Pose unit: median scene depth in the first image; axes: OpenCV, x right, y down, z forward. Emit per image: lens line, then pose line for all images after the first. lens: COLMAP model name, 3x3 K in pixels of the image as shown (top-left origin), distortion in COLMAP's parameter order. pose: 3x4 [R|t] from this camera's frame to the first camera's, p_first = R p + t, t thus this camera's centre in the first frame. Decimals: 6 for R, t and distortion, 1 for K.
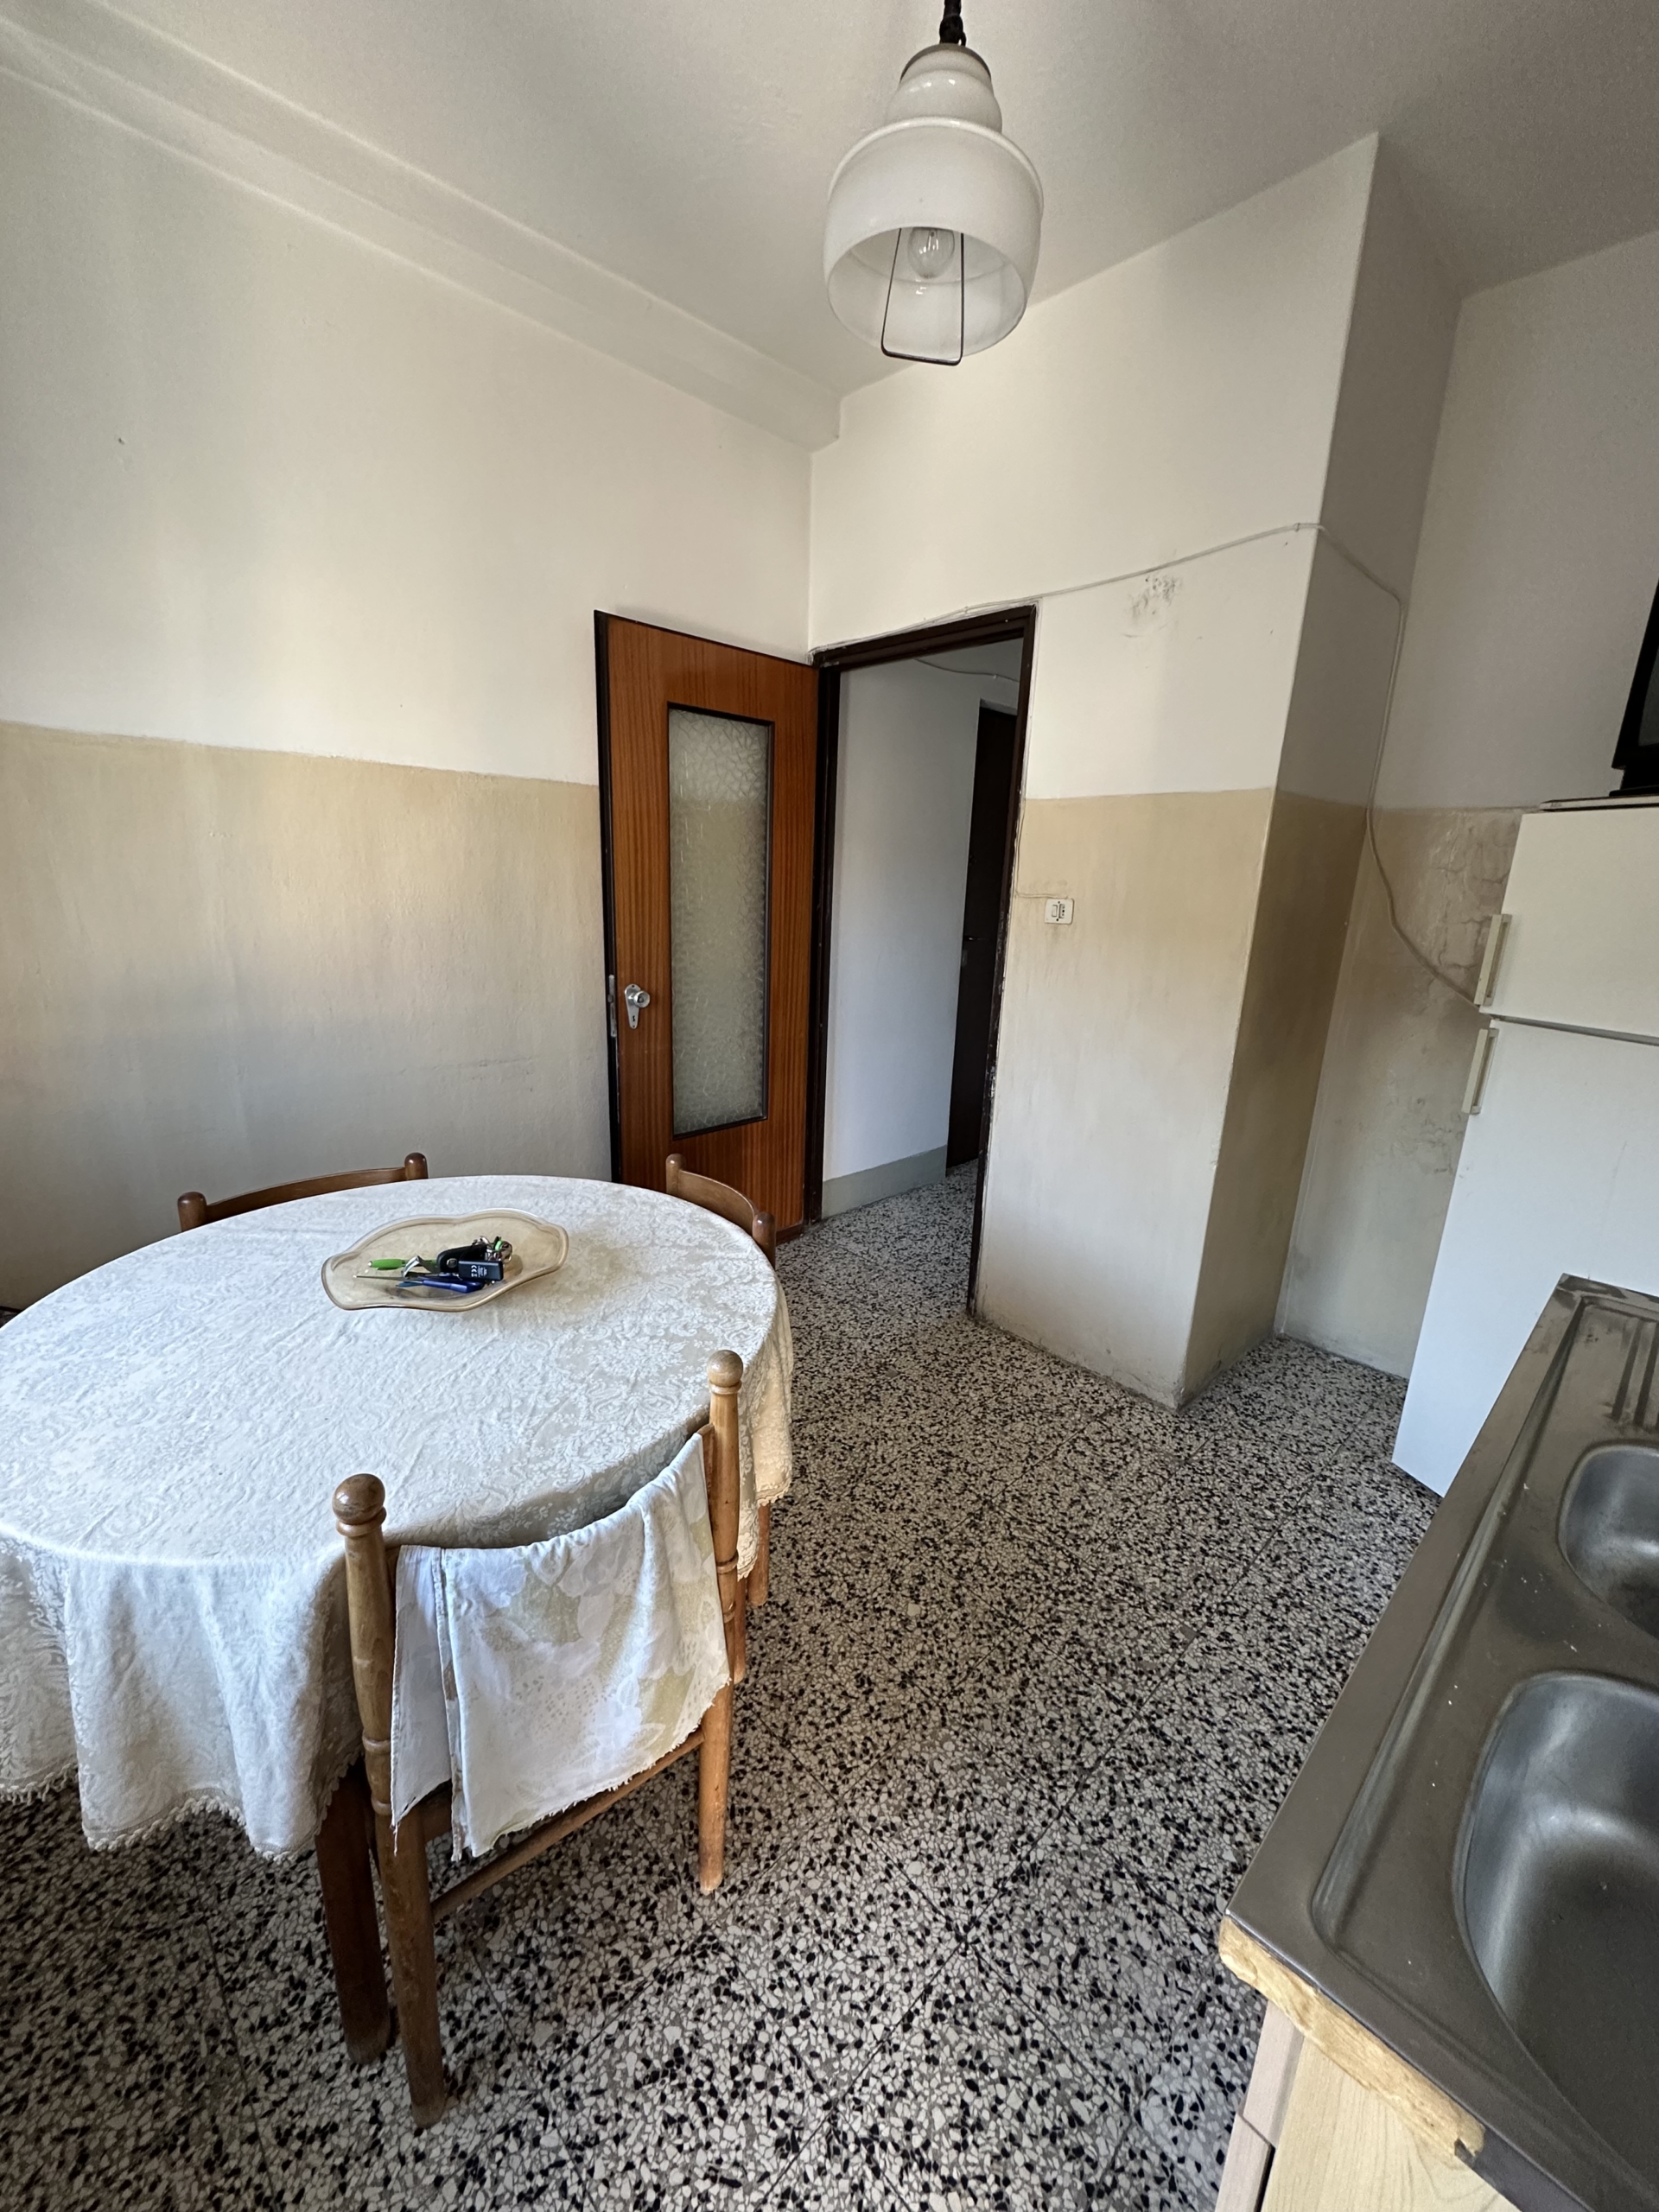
lens RADIAL K [[878.0, 0, 831.4], [0, 878.0, 1104.0], [0, 0, 1]] dist [-0.002080, 0.000043]
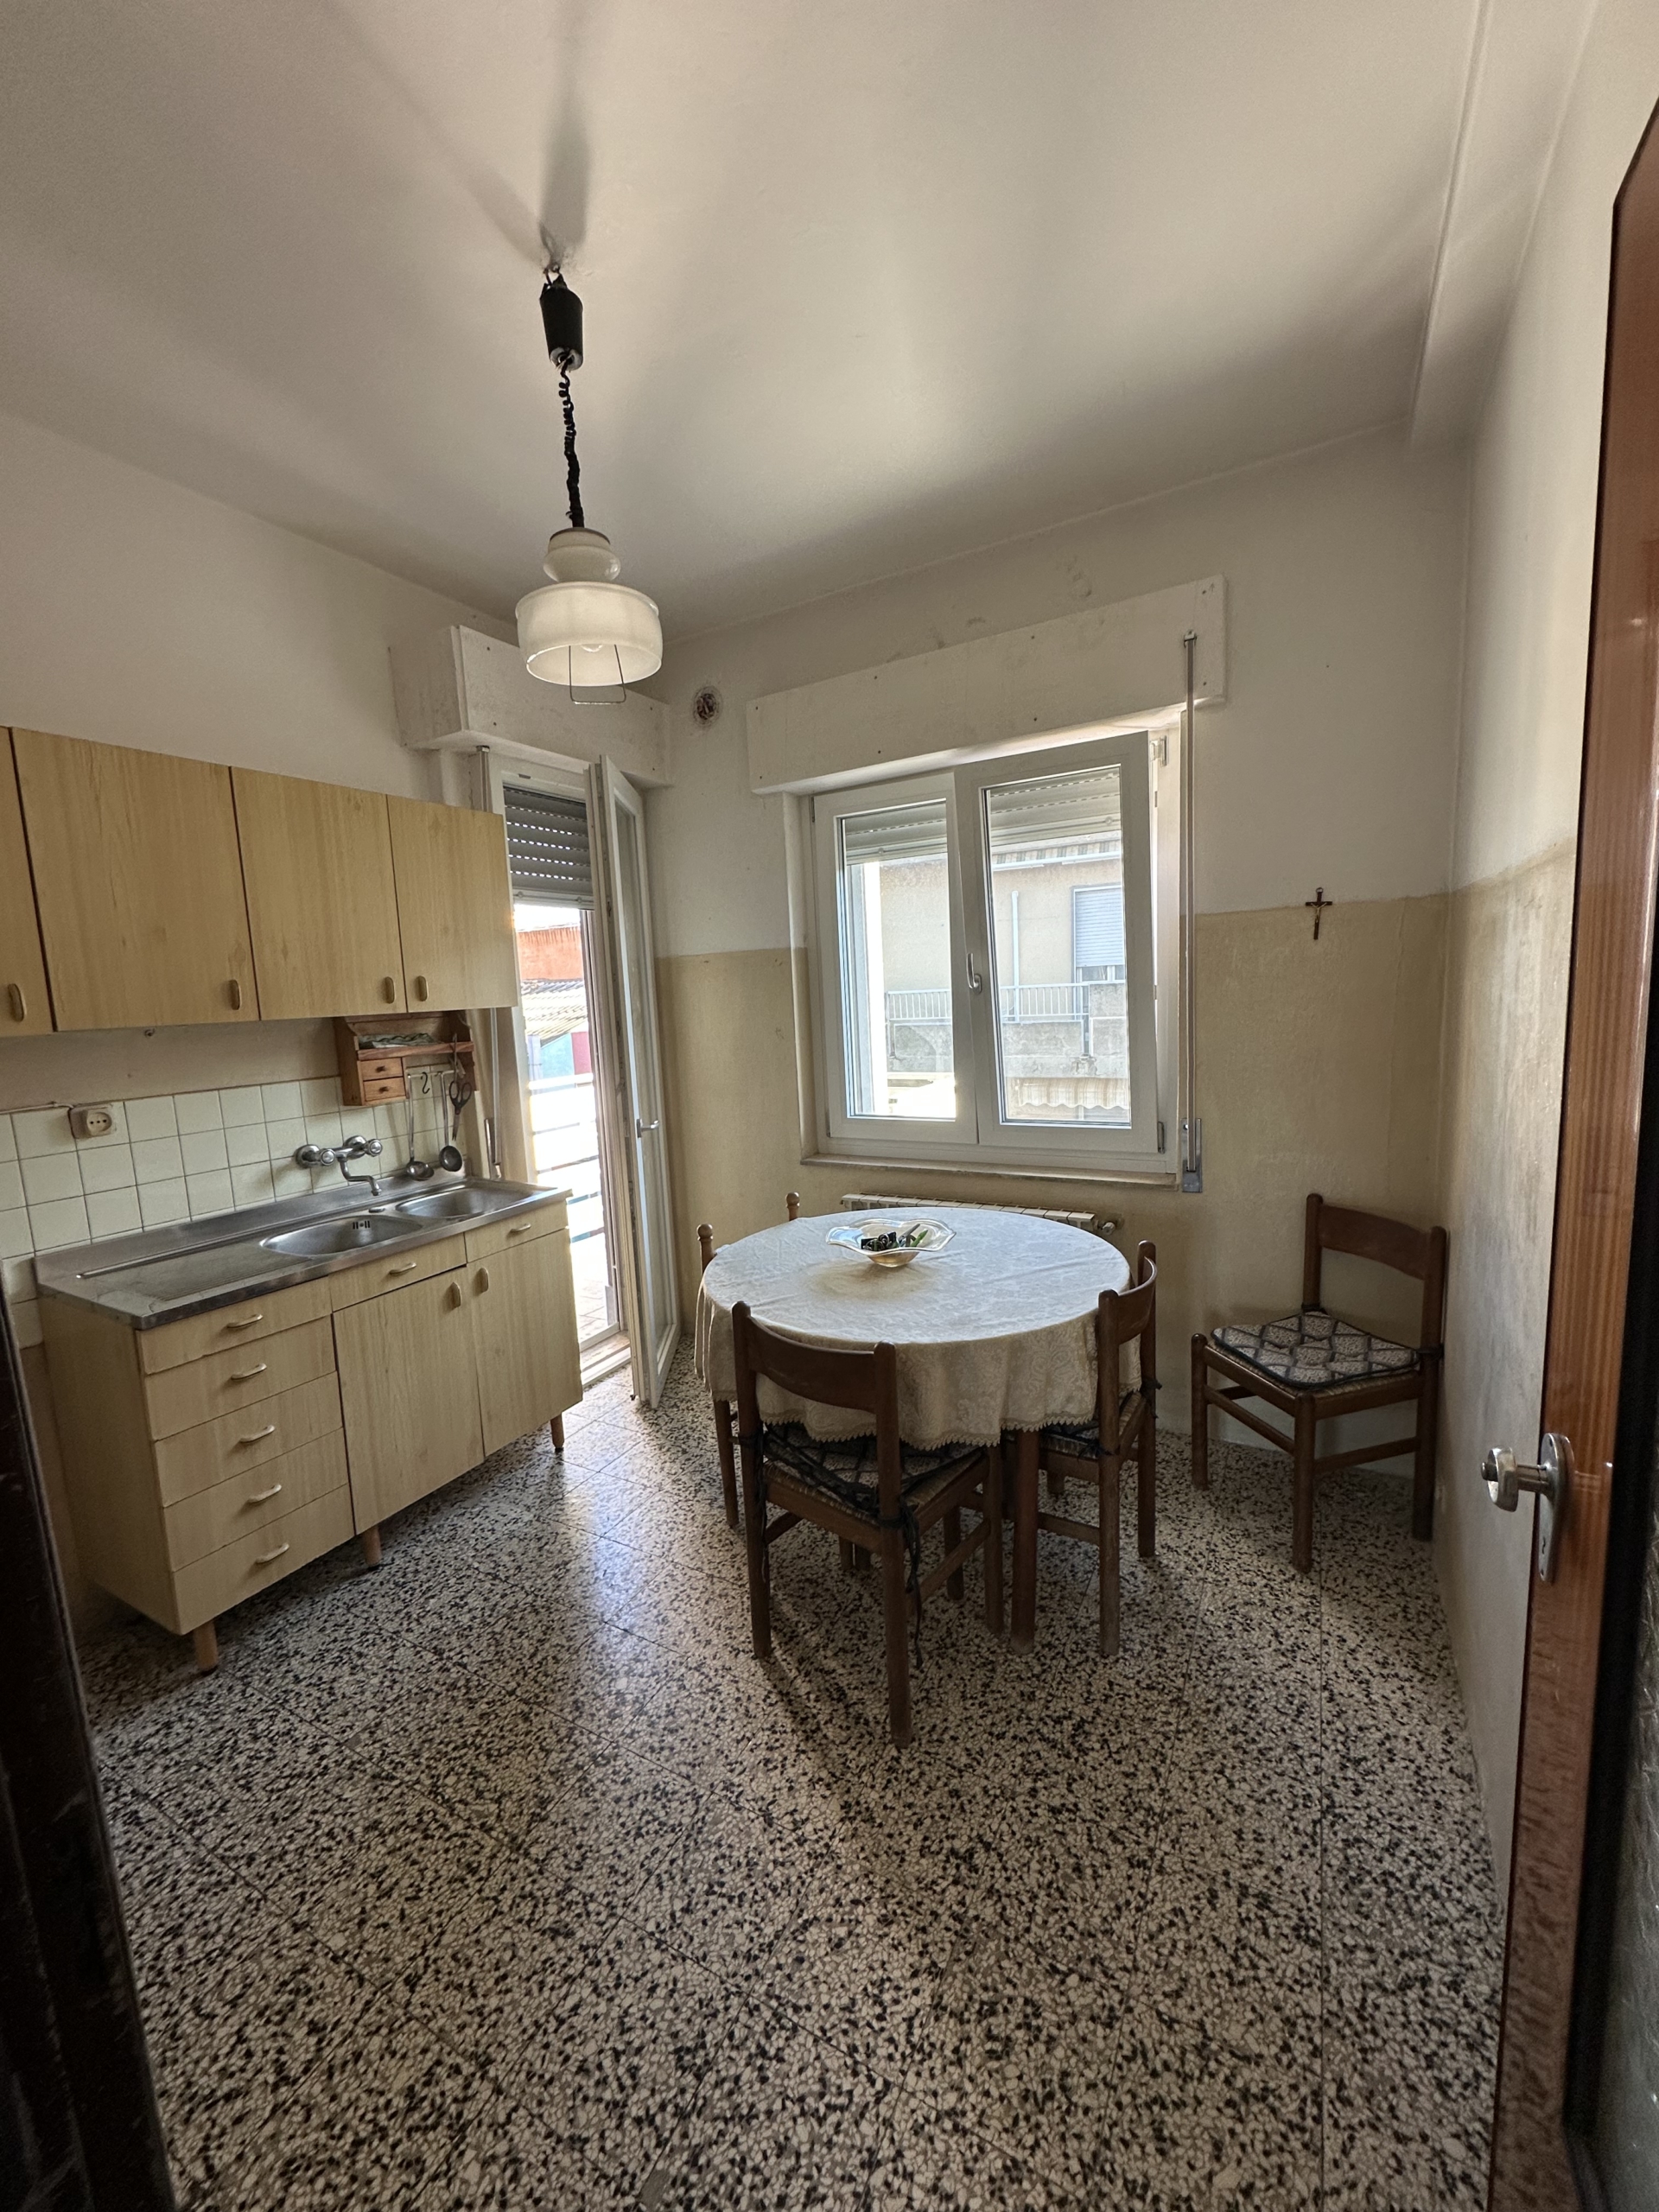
lens RADIAL K [[878.0, 0, 830.0], [0, 878.0, 1103.0], [0, 0, 1]] dist [-0.002080, 0.000043]
pose [[-0.957242, 0.048715, -0.285158, 0.100421], [-0.060946, 0.929636, 0.363404, -0.421777], [0.282797, 0.365245, -0.886917, 1.467204]]
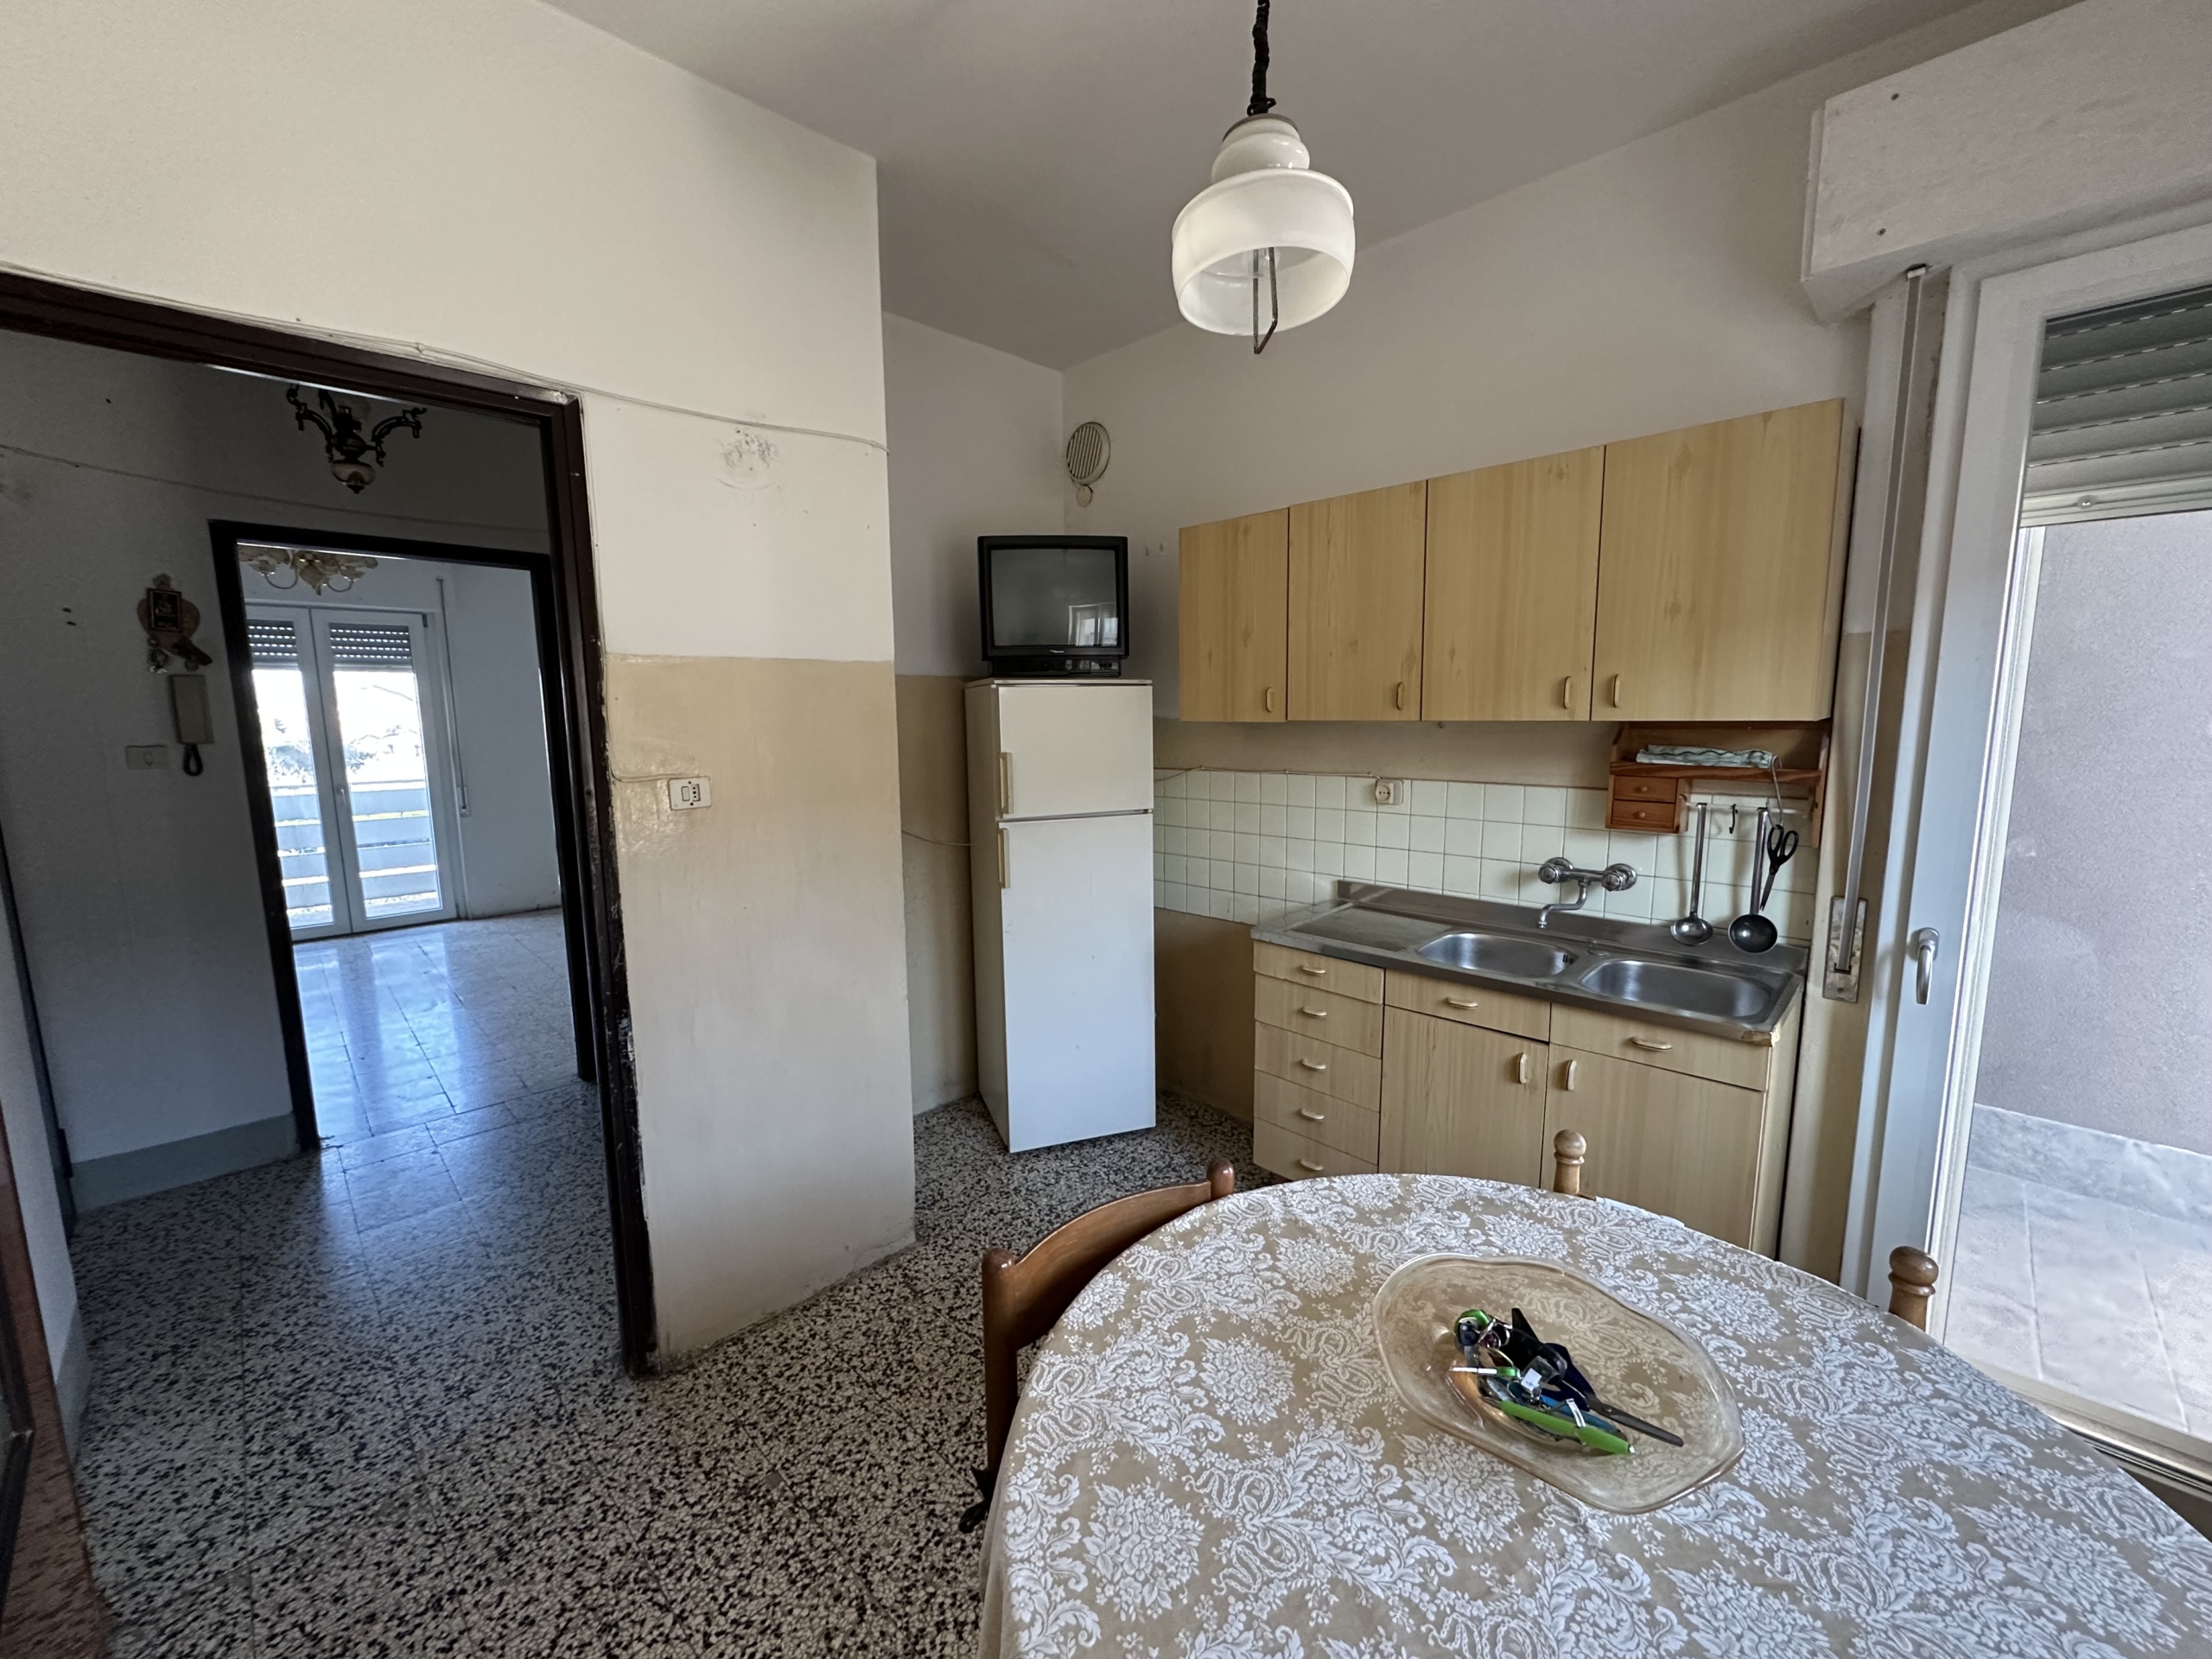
lens RADIAL K [[878.0, 0, 1102.9], [0, 878.0, 829.4], [0, 0, 1]] dist [-0.002080, 0.000043]
pose [[-0.023757, -0.168005, 0.985500, -0.629476], [0.266175, 0.949132, 0.168222, -0.259966], [-0.963632, 0.266312, 0.022171, 0.734838]]
